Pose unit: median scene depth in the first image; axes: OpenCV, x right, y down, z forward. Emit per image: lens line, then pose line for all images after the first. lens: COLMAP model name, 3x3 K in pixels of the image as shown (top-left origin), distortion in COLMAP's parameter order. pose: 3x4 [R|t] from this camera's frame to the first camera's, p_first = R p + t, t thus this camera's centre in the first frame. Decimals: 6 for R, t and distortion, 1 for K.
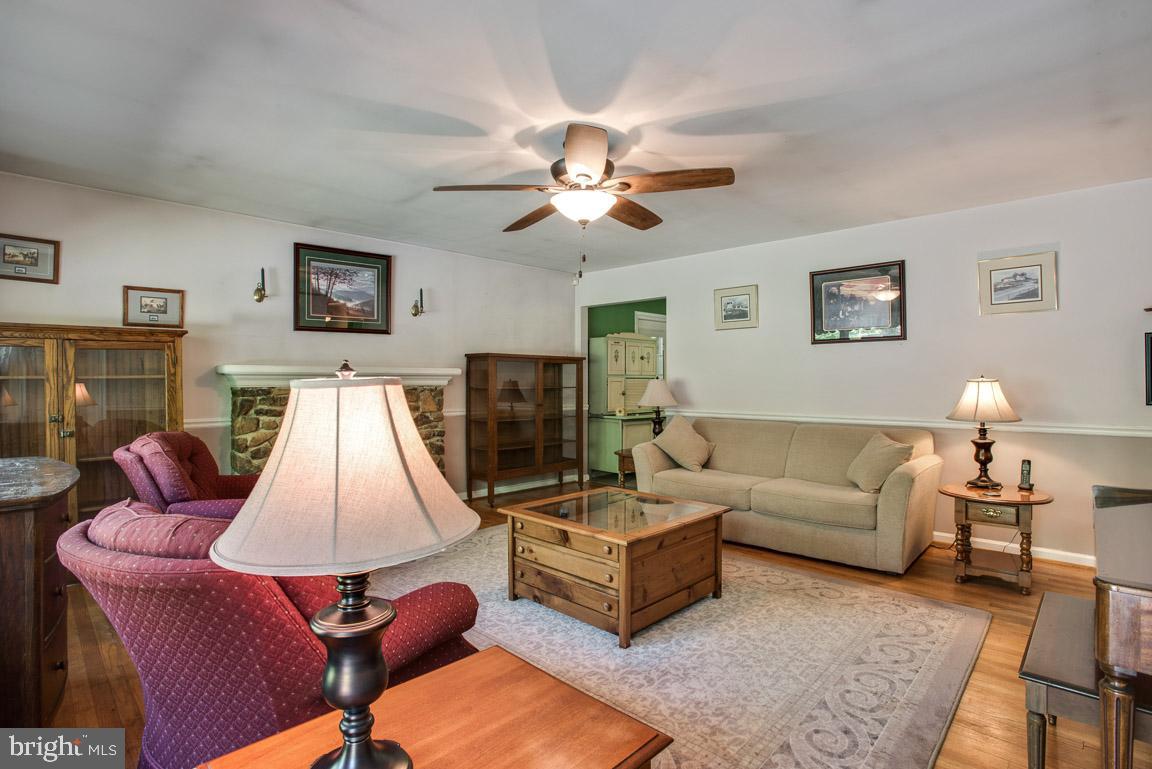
lens RADIAL K [[546.4, 0, 576.4], [0, 546.4, 378.6], [0, 0, 1]] dist [-0.016617, 0.010101]
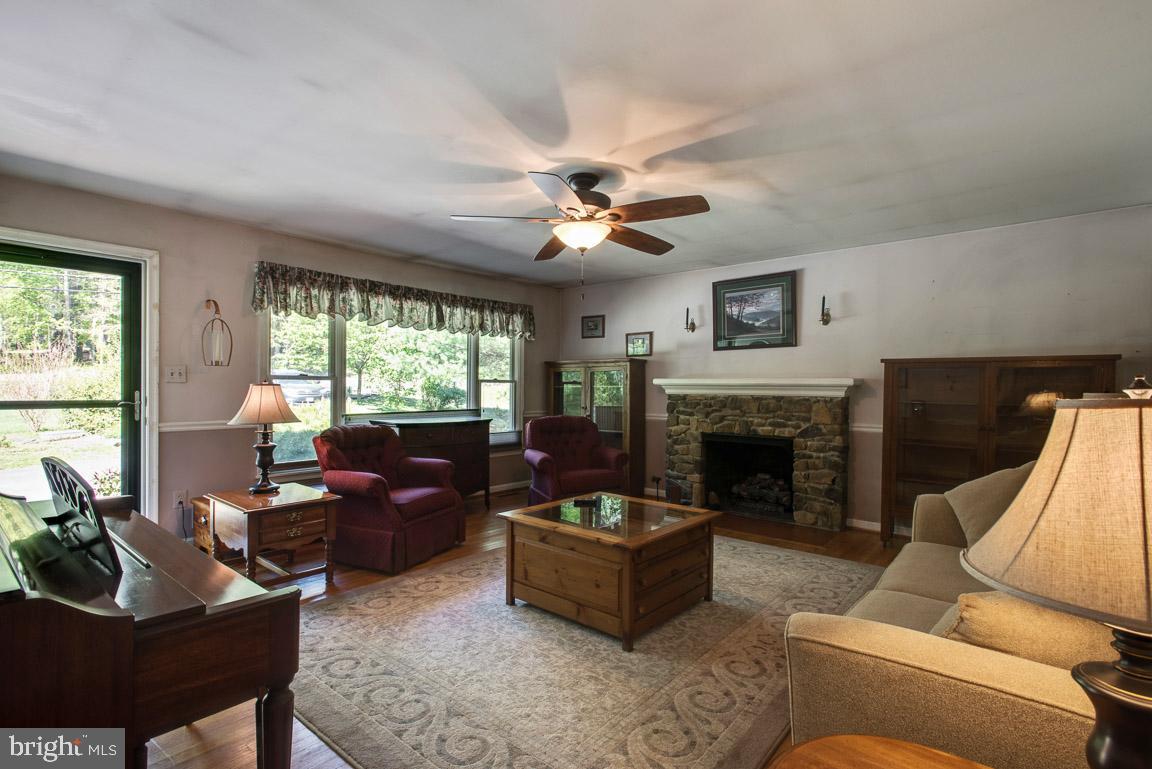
lens RADIAL K [[542.6, 0, 603.1], [0, 542.6, 384.6], [0, 0, 1]] dist [-0.000094, 0.000294]
pose [[0.108786, -0.003869, -0.994058, 0.736399], [-0.015544, 0.999864, -0.005593, 0.003810], [0.993944, 0.016060, 0.108711, 0.597817]]
